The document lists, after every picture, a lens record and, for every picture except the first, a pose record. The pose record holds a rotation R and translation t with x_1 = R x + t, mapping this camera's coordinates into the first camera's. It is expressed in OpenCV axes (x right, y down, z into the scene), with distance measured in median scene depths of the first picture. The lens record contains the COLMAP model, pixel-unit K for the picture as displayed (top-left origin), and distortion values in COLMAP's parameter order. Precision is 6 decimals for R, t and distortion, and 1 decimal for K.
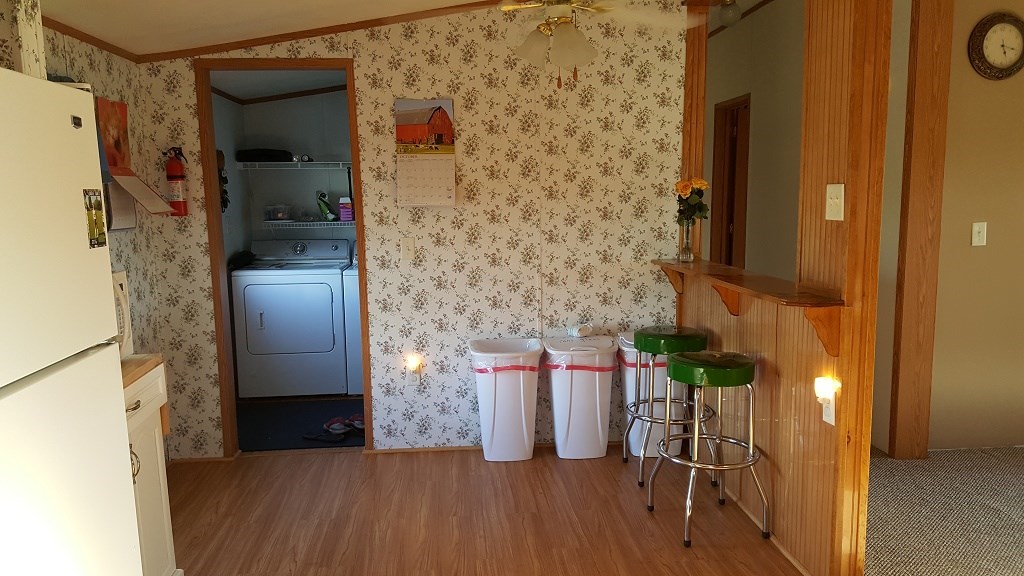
lens RADIAL K [[753.9, 0, 497.9], [0, 753.9, 301.2], [0, 0, 1]] dist [0.148365, -0.218613]
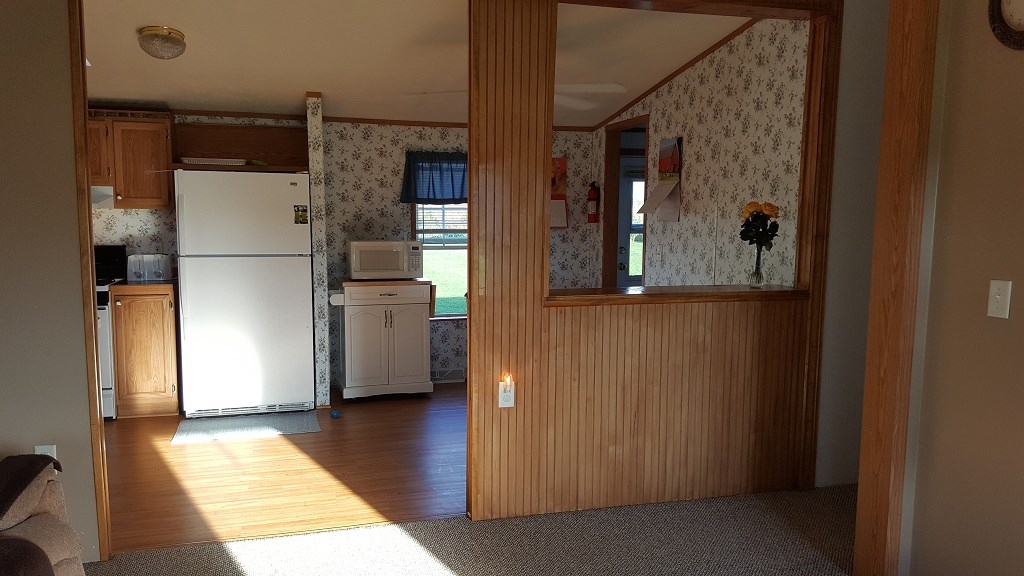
lens RADIAL K [[753.9, 0, 497.9], [0, 753.9, 301.2], [0, 0, 1]] dist [0.148365, -0.218613]
pose [[0.199735, 0.138644, -0.969992, 1.133976], [-0.146220, 0.983072, 0.110405, -0.093848], [0.968879, 0.119781, 0.216626, 0.467799]]
